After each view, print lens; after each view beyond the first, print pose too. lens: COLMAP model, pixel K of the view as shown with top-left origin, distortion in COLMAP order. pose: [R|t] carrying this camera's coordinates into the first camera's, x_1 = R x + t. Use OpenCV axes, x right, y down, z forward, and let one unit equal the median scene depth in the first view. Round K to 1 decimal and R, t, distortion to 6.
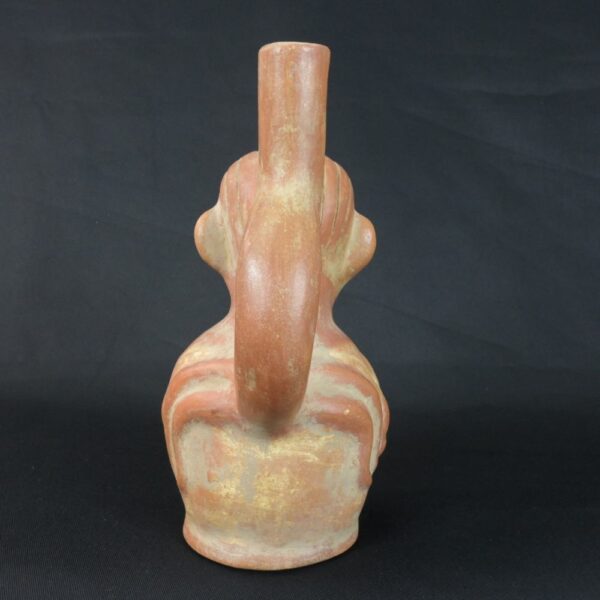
lens RADIAL K [[613.1, 0, 295.6], [0, 613.1, 301.6], [0, 0, 1]] dist [0.014886, 0.000000]
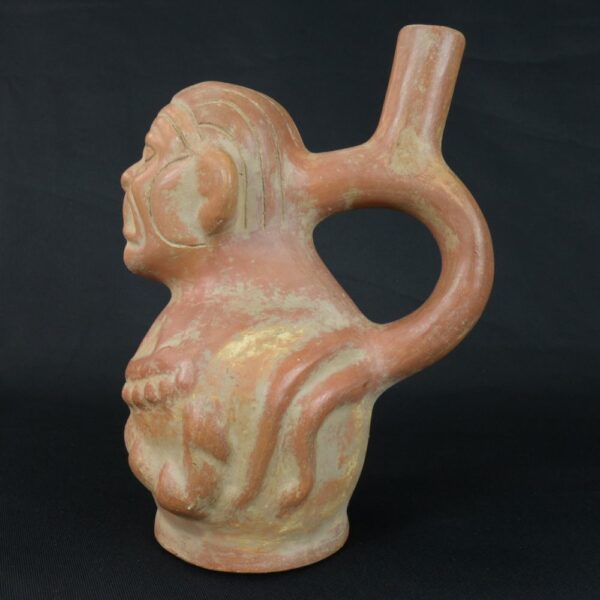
lens RADIAL K [[613.1, 0, 299.9], [0, 613.1, 299.7], [0, 0, 1]] dist [0.014886, 0.000000]
pose [[0.156321, -0.101469, 0.982480, -1.022326], [0.046911, 0.994349, 0.095231, -0.041029], [-0.986592, 0.031203, 0.160197, 0.919396]]
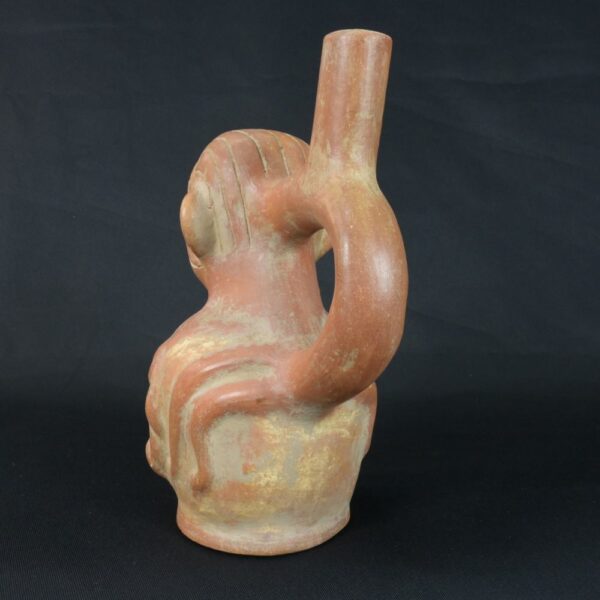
lens RADIAL K [[613.1, 0, 297.0], [0, 613.1, 298.8], [0, 0, 1]] dist [0.014886, 0.000000]
pose [[0.895324, -0.050434, 0.442551, -0.488824], [0.041921, 0.998700, 0.029004, -0.006736], [-0.443438, -0.007416, 0.896274, 0.101920]]
